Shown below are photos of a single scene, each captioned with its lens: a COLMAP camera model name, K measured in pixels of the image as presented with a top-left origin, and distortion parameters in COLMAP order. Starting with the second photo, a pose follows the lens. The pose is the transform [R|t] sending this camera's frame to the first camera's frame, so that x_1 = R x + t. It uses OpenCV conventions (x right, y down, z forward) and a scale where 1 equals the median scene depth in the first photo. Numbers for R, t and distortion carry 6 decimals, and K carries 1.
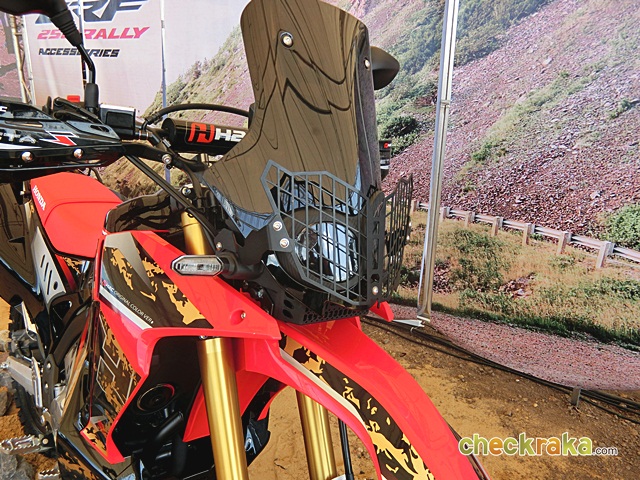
lens RADIAL K [[550.9, 0, 339.0], [0, 550.9, 212.9], [0, 0, 1]] dist [-0.010088, -0.013483]
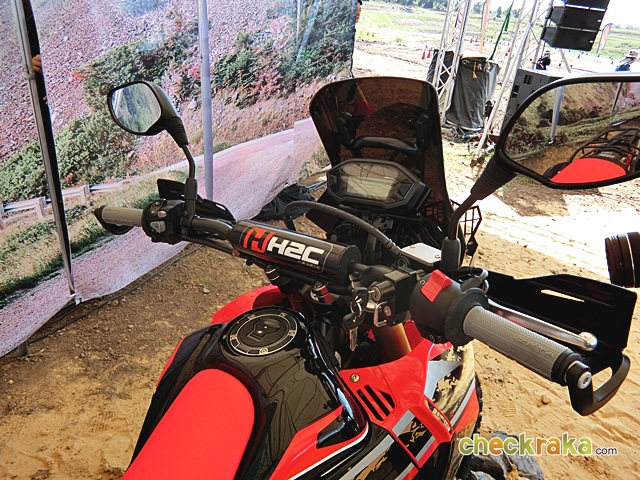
lens RADIAL K [[476.5, 0, 313.8], [0, 476.5, 240.3], [0, 0, 1]] dist [-0.013238, -0.013480]
pose [[-0.162876, -0.475503, 0.864504, -0.360103], [0.178264, 0.847602, 0.499792, -0.204935], [-0.970409, 0.235515, -0.053289, 0.433906]]
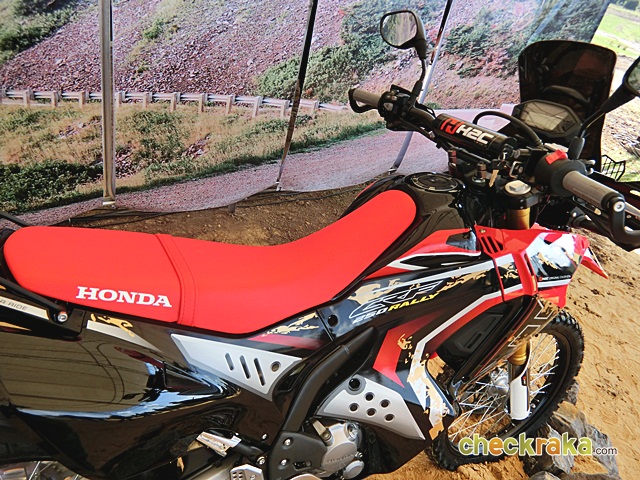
lens RADIAL K [[476.5, 0, 322.3], [0, 476.5, 239.4], [0, 0, 1]] dist [-0.013238, -0.013480]
pose [[0.284360, -0.488469, 0.824947, -0.539942], [0.036979, 0.865417, 0.499686, -0.197914], [-0.958004, -0.111585, 0.264153, 0.438177]]
